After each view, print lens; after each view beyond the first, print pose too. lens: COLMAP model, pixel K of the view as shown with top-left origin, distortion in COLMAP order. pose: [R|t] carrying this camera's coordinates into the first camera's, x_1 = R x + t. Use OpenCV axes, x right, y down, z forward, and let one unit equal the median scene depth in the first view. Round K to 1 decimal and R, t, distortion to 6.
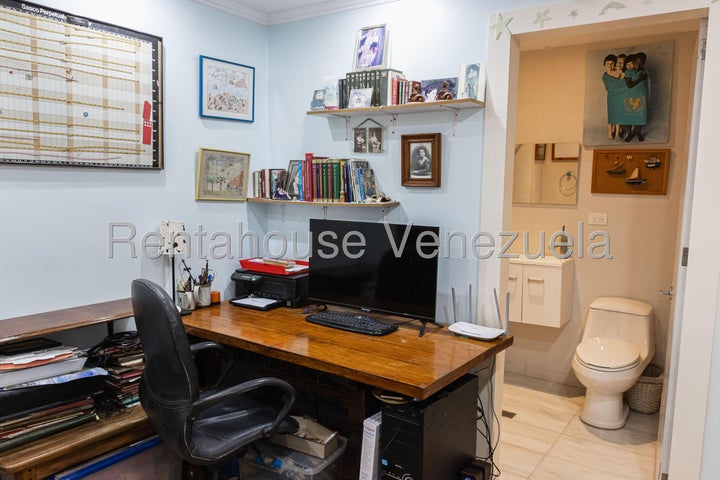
lens RADIAL K [[538.8, 0, 373.1], [0, 538.8, 240.2], [0, 0, 1]] dist [-0.004076, -0.003326]
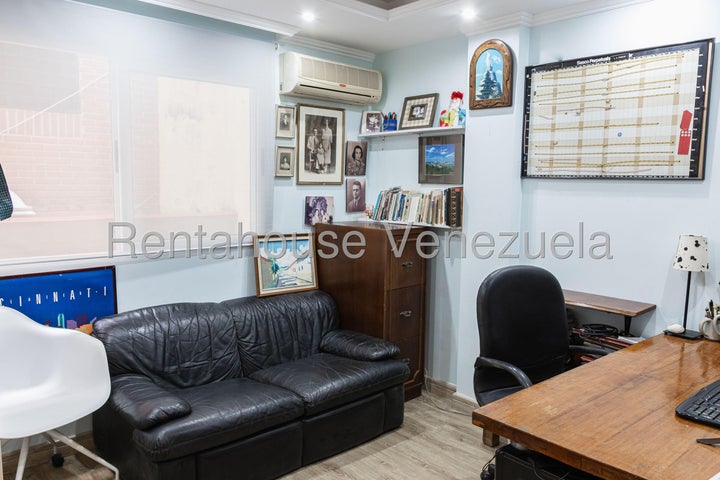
lens RADIAL K [[538.8, 0, 373.1], [0, 538.8, 240.2], [0, 0, 1]] dist [-0.004076, -0.003326]
pose [[-0.213998, 0.072171, -0.974164, 0.755070], [-0.132929, 0.985839, 0.102237, -0.056147], [0.967747, 0.151373, -0.201374, 0.765970]]
